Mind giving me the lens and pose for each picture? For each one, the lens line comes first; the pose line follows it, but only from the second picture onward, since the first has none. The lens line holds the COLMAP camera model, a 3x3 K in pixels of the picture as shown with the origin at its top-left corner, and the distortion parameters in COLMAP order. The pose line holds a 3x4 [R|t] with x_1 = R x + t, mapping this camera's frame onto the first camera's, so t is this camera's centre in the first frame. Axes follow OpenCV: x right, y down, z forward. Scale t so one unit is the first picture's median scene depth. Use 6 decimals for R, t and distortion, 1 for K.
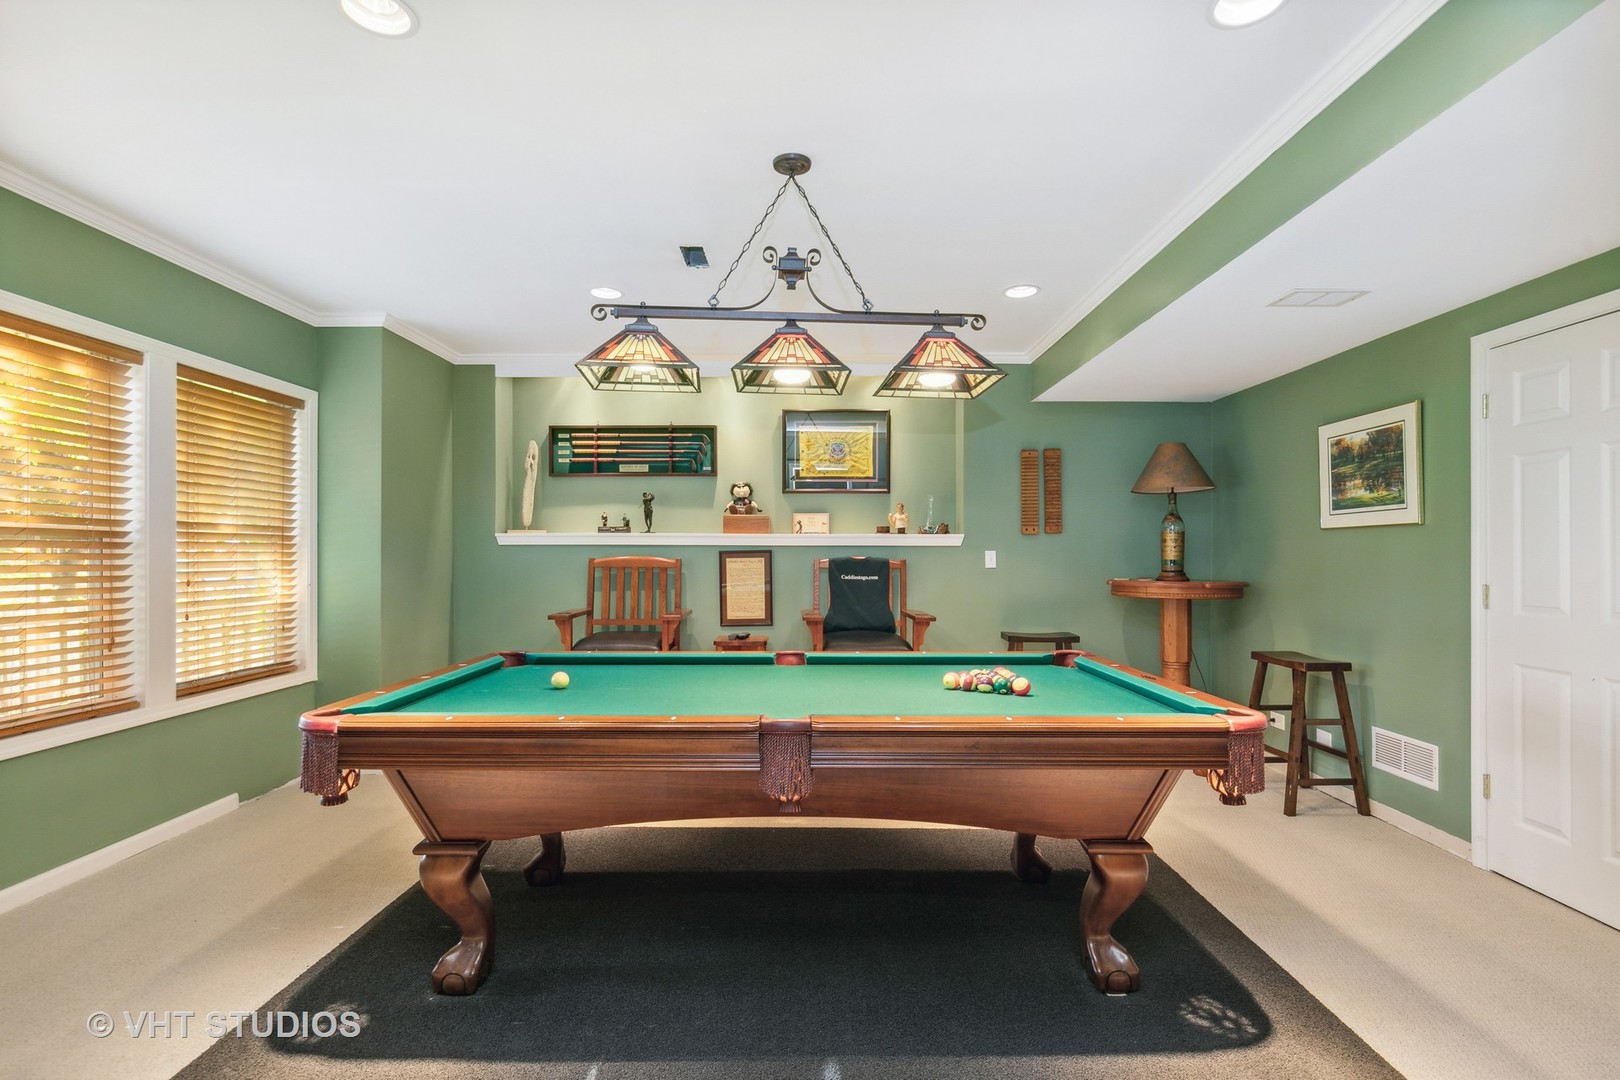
lens RADIAL K [[768.5, 0, 803.1], [0, 768.5, 551.0], [0, 0, 1]] dist [0.001977, -0.000146]
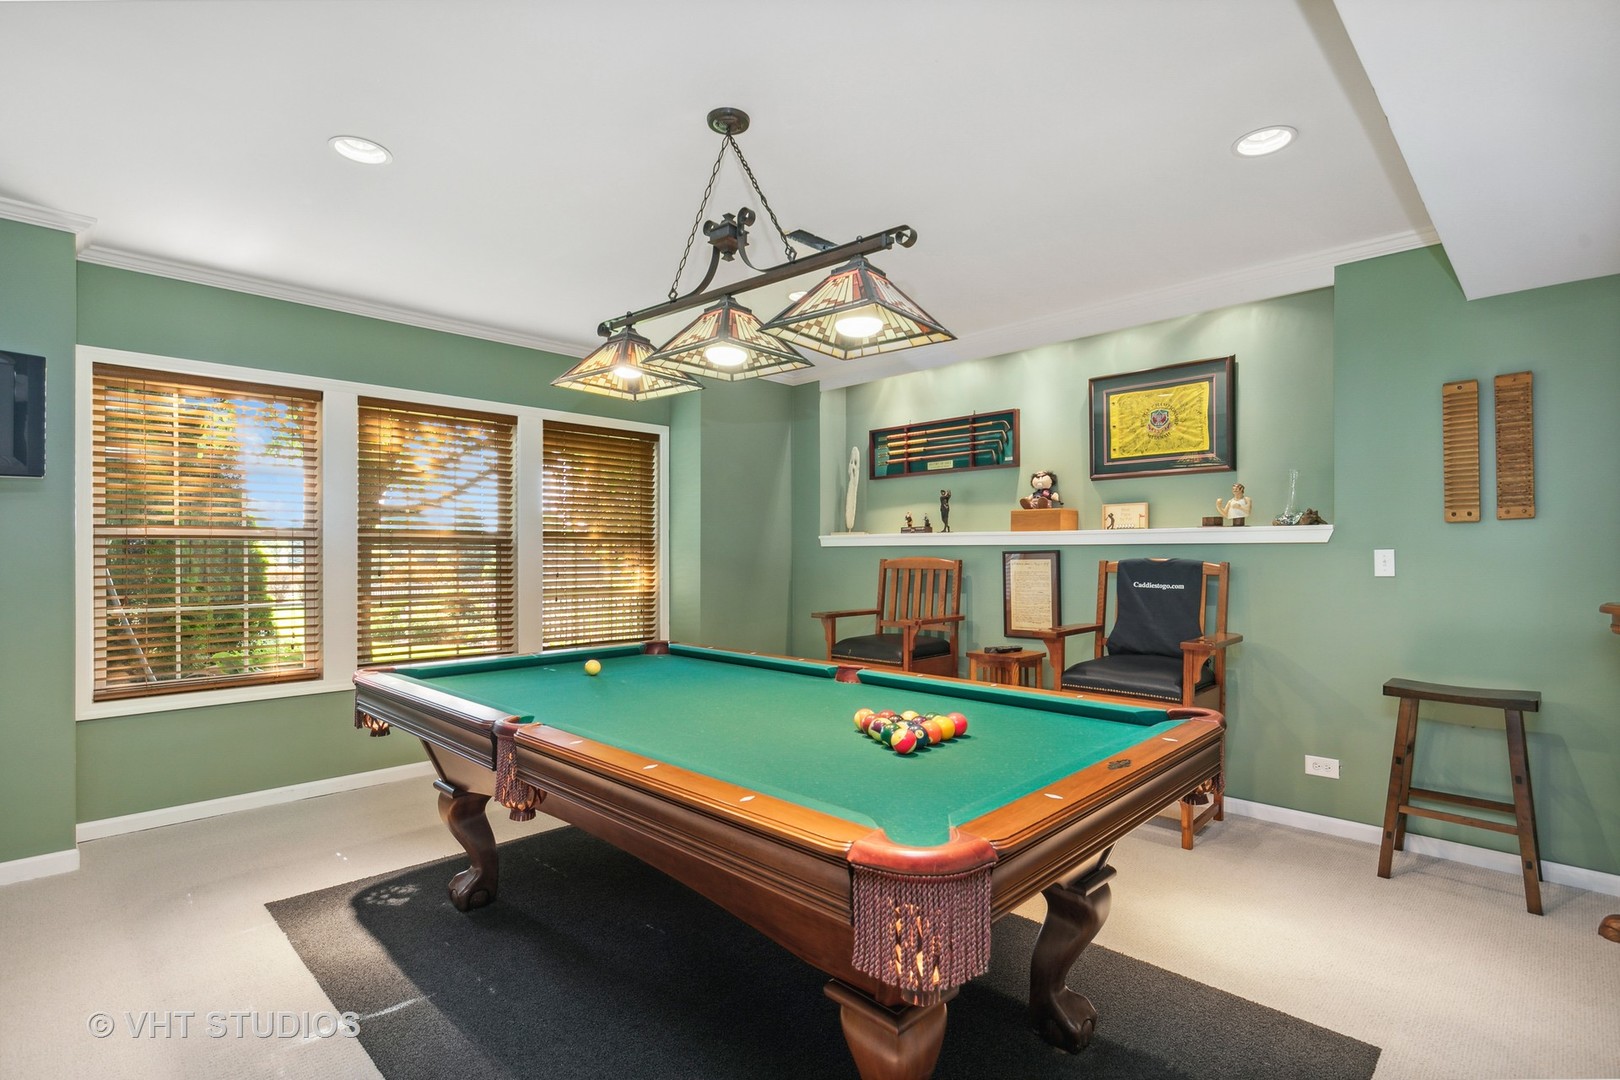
lens RADIAL K [[768.5, 0, 803.1], [0, 768.5, 551.0], [0, 0, 1]] dist [0.001977, -0.000146]
pose [[0.716784, -0.003841, -0.697284, 0.331779], [0.001712, 0.999992, -0.003749, 0.002297], [0.697293, 0.001493, 0.716785, 0.202872]]
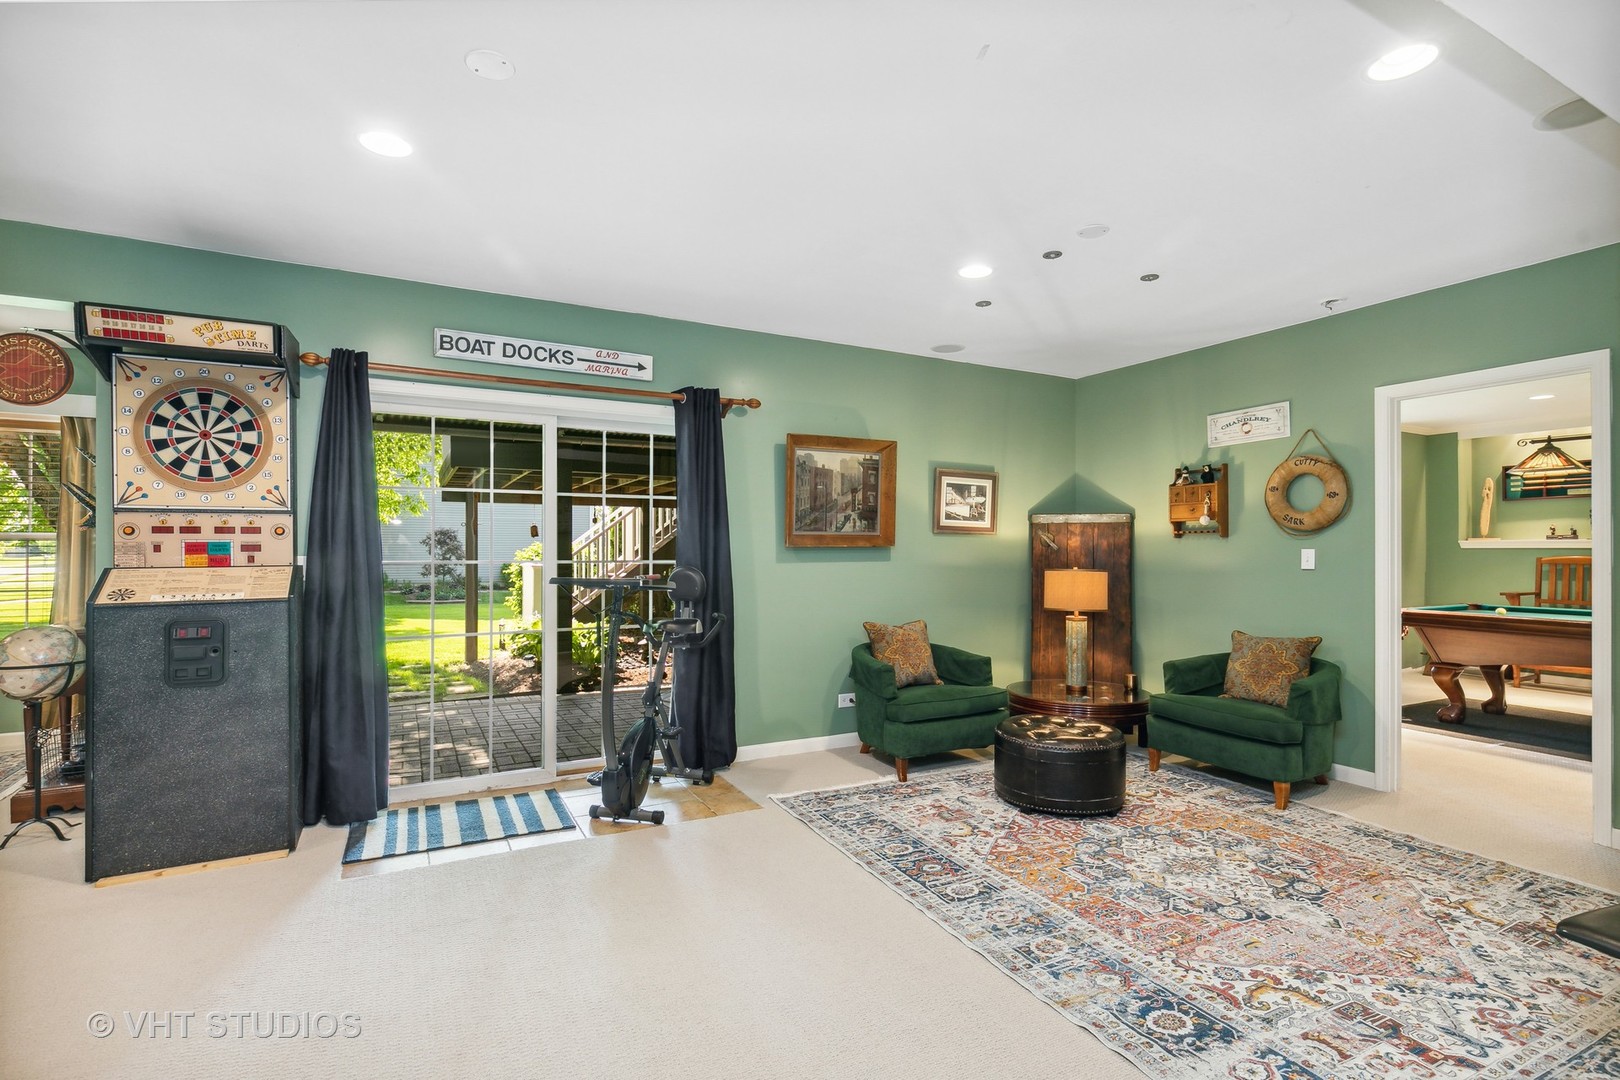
lens RADIAL K [[765.2, 0, 812.6], [0, 765.2, 545.1], [0, 0, 1]] dist [-0.001688, -0.000497]
pose [[0.479651, -0.006439, -0.877436, 0.323524], [0.000506, 0.999975, -0.007061, -0.003693], [0.877459, 0.002942, 0.479642, -0.874776]]
